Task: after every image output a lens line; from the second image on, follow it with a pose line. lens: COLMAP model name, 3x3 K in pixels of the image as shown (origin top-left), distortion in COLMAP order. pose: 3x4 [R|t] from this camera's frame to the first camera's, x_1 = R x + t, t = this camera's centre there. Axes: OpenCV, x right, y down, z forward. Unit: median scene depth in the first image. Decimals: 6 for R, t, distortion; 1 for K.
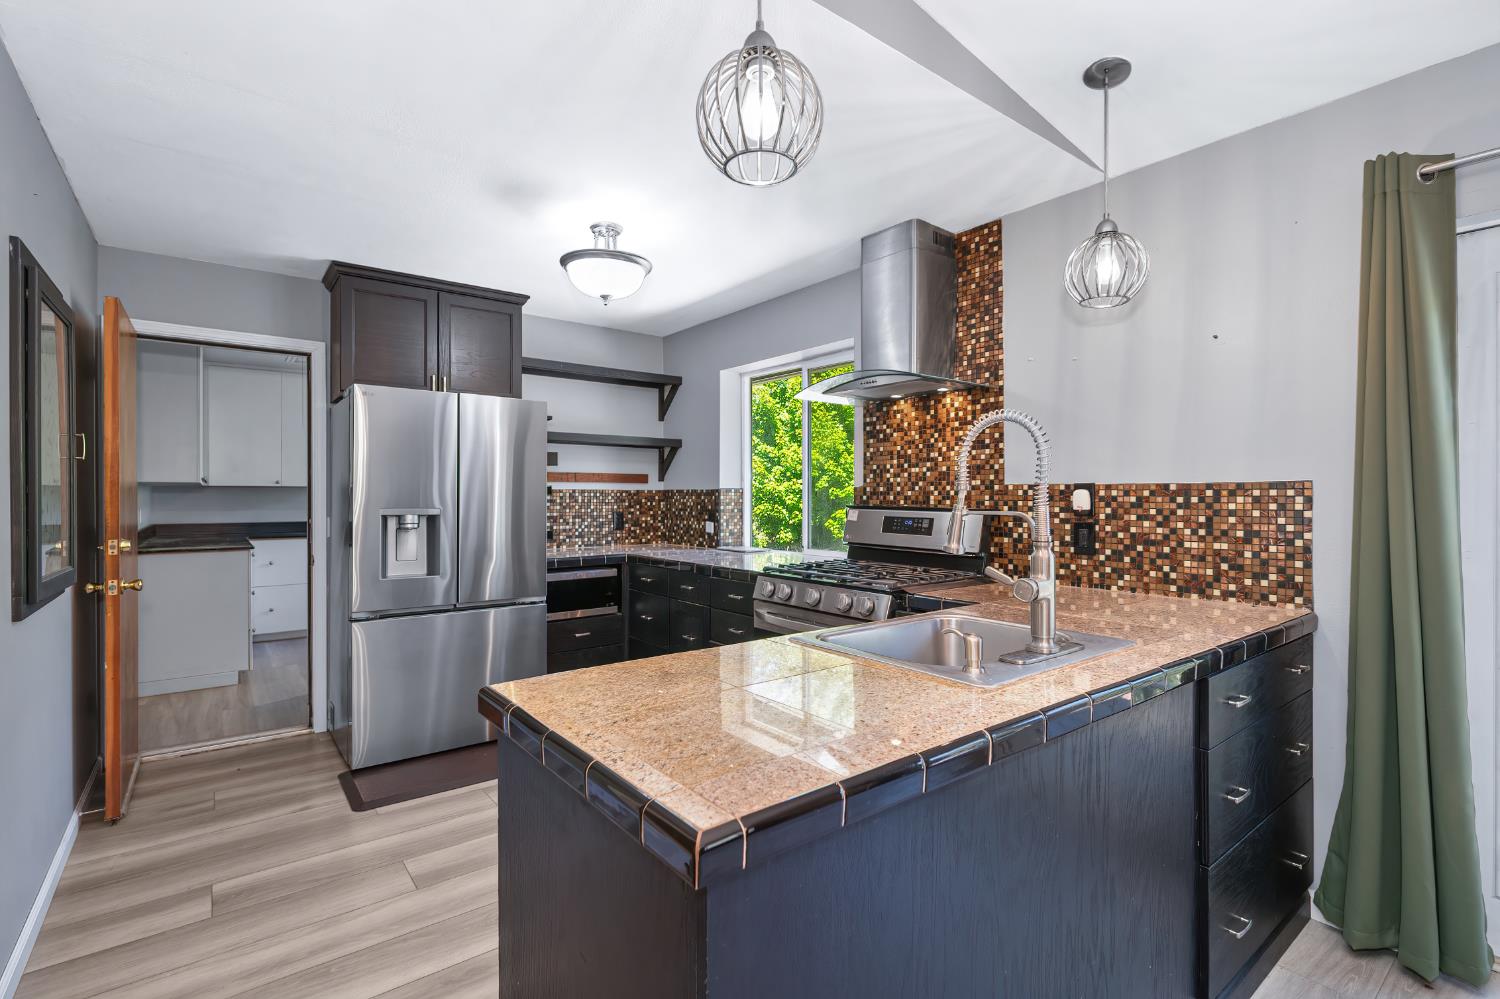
lens RADIAL K [[686.4, 0, 750.6], [0, 686.4, 494.4], [0, 0, 1]] dist [-0.003070, -0.000529]
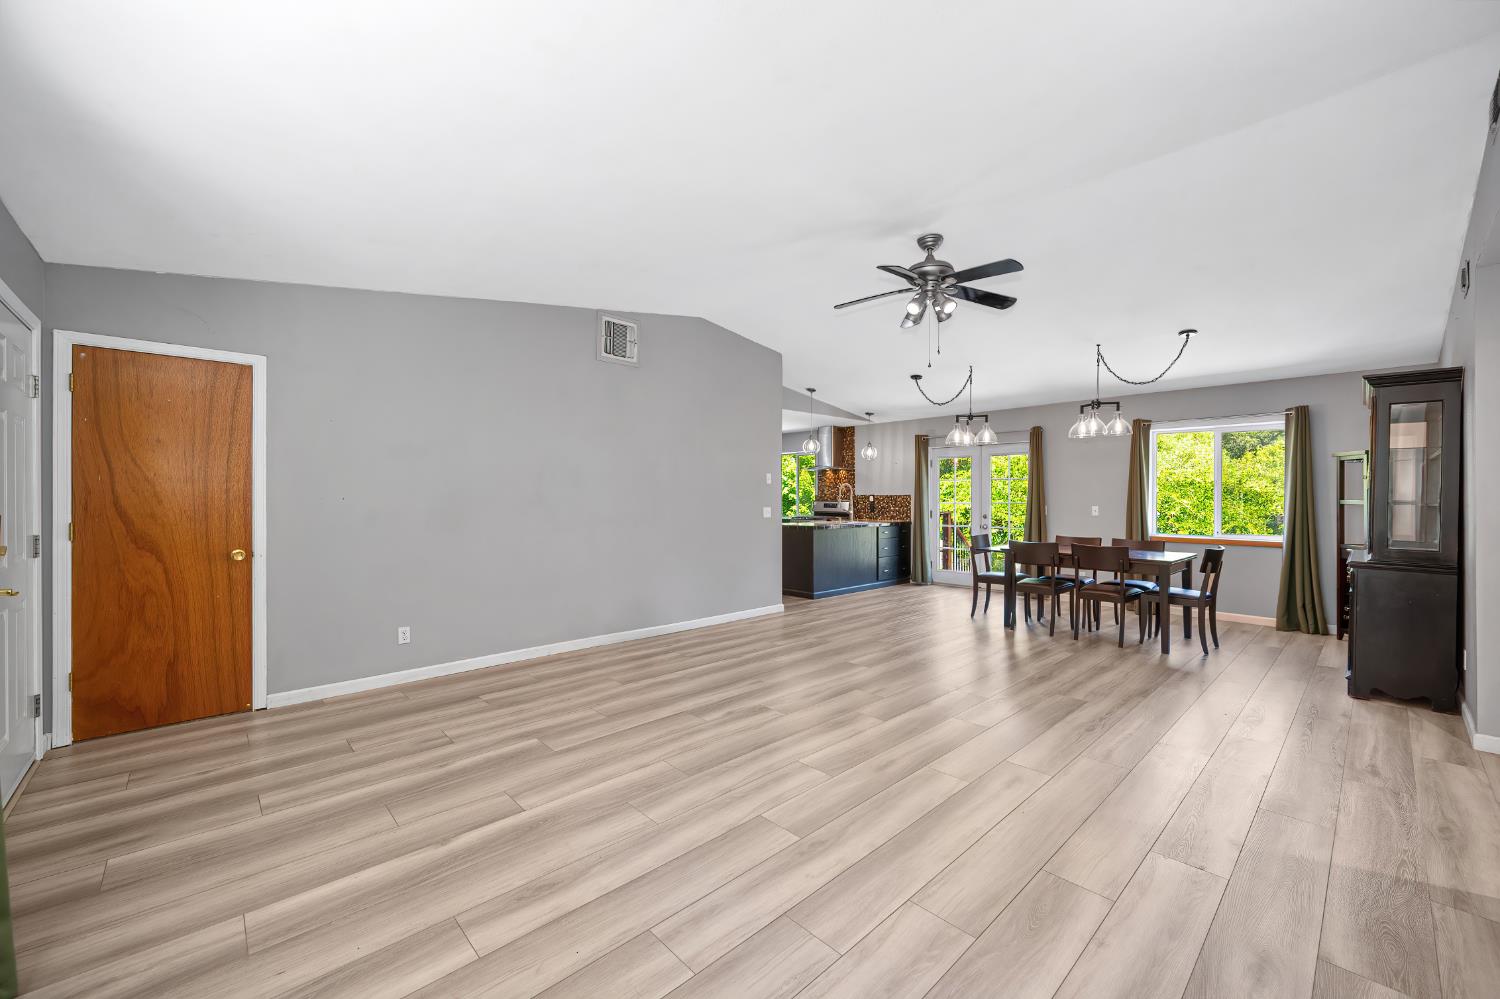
lens RADIAL K [[588.2, 0, 753.8], [0, 588.2, 499.6], [0, 0, 1]] dist [-0.001562, 0.000204]
pose [[0.995606, 0.001659, 0.093630, -0.451194], [-0.002030, 0.999990, 0.003863, 0.001119], [-0.093623, -0.004036, 0.995600, -1.997121]]
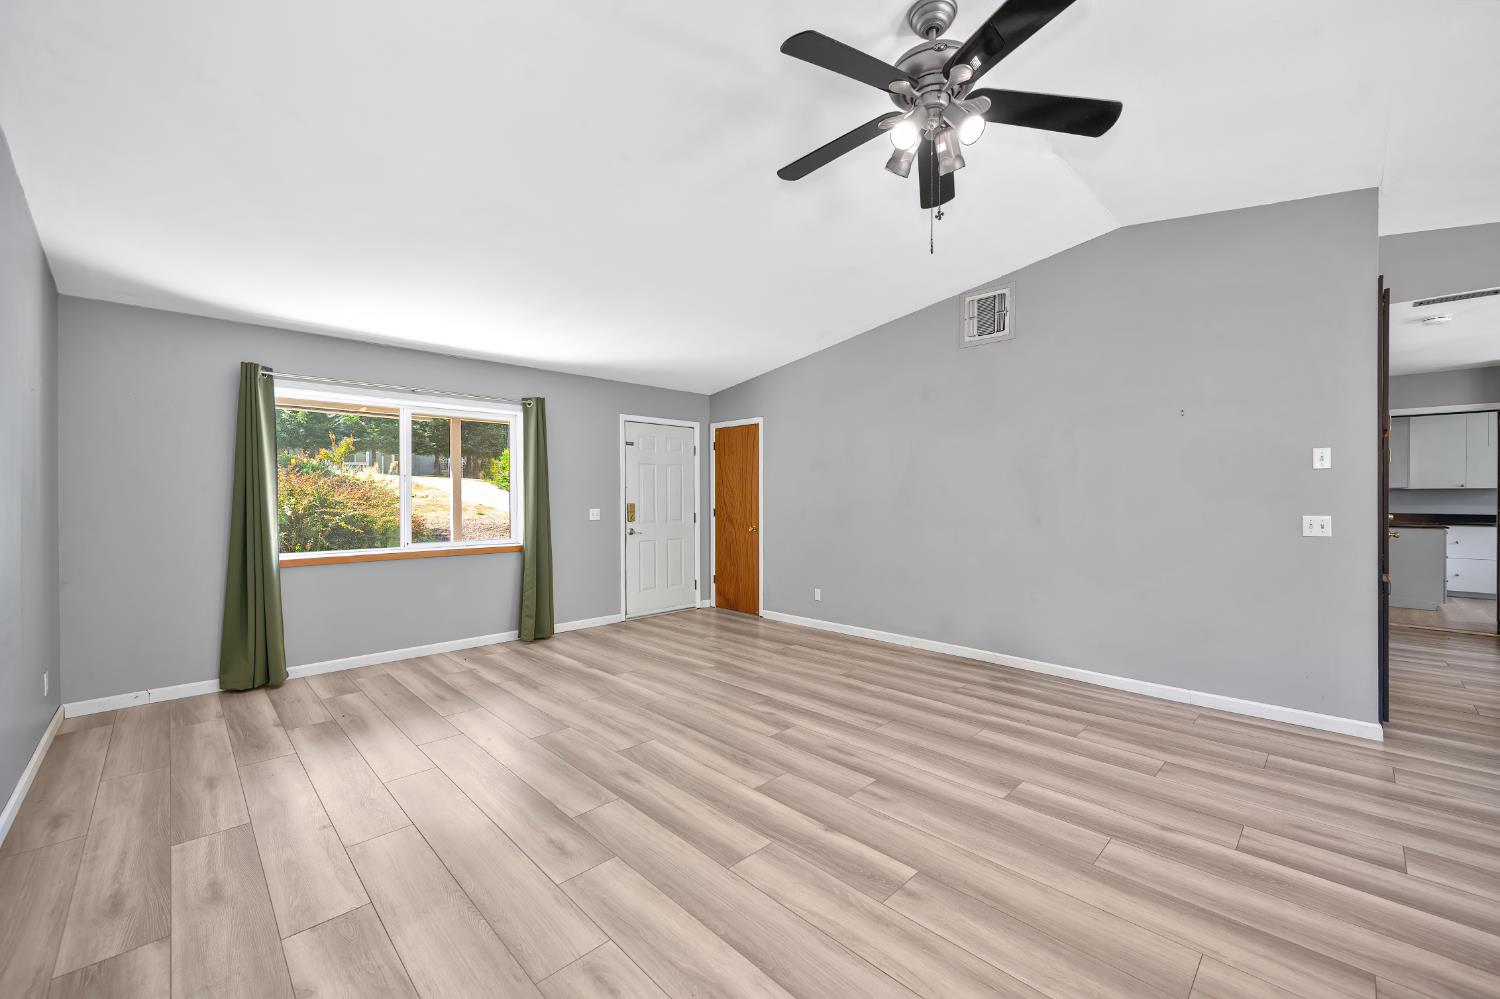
lens RADIAL K [[593.0, 0, 752.9], [0, 593.0, 501.4], [0, 0, 1]] dist [-0.000574, -0.000080]
pose [[0.120256, 0.008951, -0.992703, 0.650555], [0.002304, 0.999954, 0.009295, -0.000429], [0.992740, -0.003405, 0.120230, -1.098822]]
